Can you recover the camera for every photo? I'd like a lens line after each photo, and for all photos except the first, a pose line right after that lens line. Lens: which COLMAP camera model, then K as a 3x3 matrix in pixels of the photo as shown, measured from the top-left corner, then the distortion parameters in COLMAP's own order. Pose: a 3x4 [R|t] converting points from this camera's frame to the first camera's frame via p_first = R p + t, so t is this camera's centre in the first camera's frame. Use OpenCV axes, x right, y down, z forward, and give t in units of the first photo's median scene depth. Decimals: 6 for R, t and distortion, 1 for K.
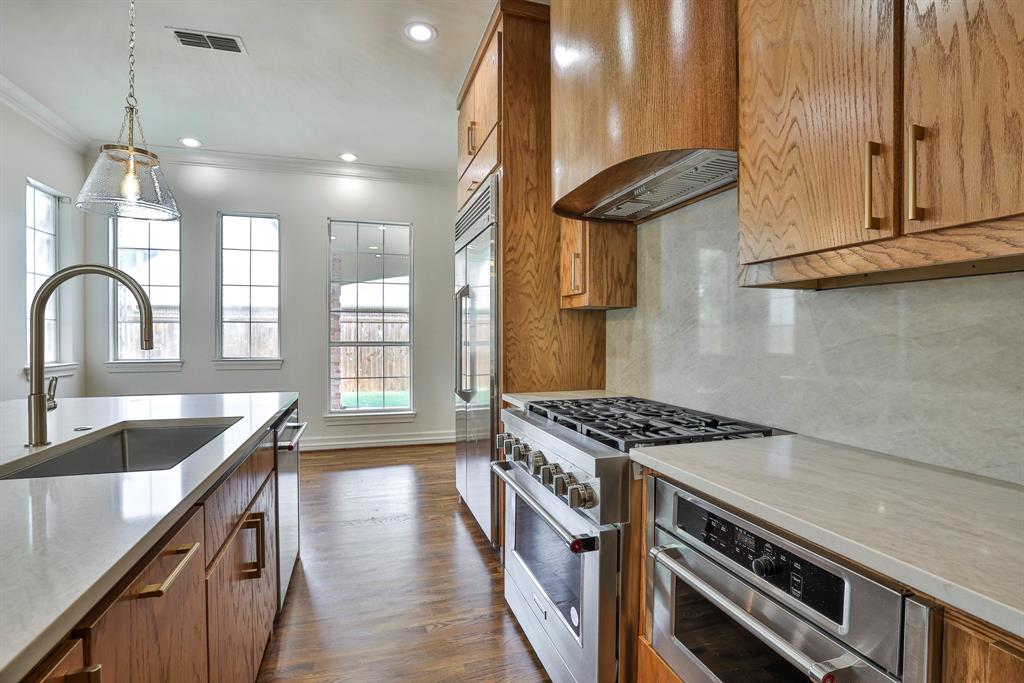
lens RADIAL K [[486.5, 0, 506.9], [0, 486.5, 338.3], [0, 0, 1]] dist [-0.044585, 0.017752]
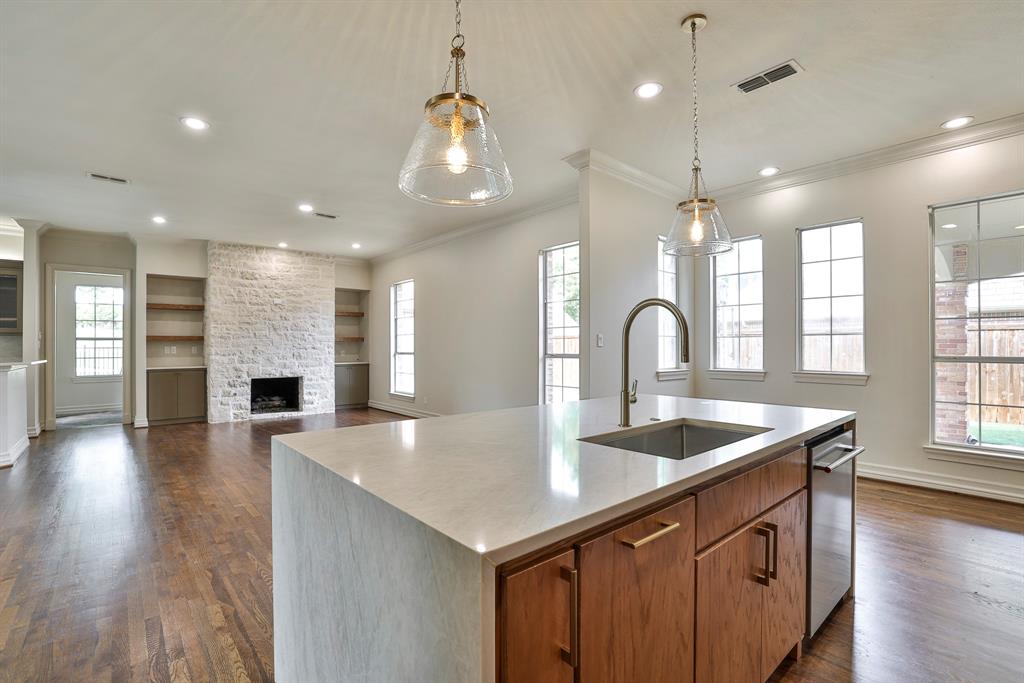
lens RADIAL K [[464.7, 0, 497.0], [0, 464.7, 337.2], [0, 0, 1]] dist [-0.040410, 0.015723]
pose [[0.400856, -0.021162, -0.915897, 0.096010], [-0.004336, 0.999678, -0.024996, -0.006265], [0.916131, 0.013991, 0.400635, 0.036039]]
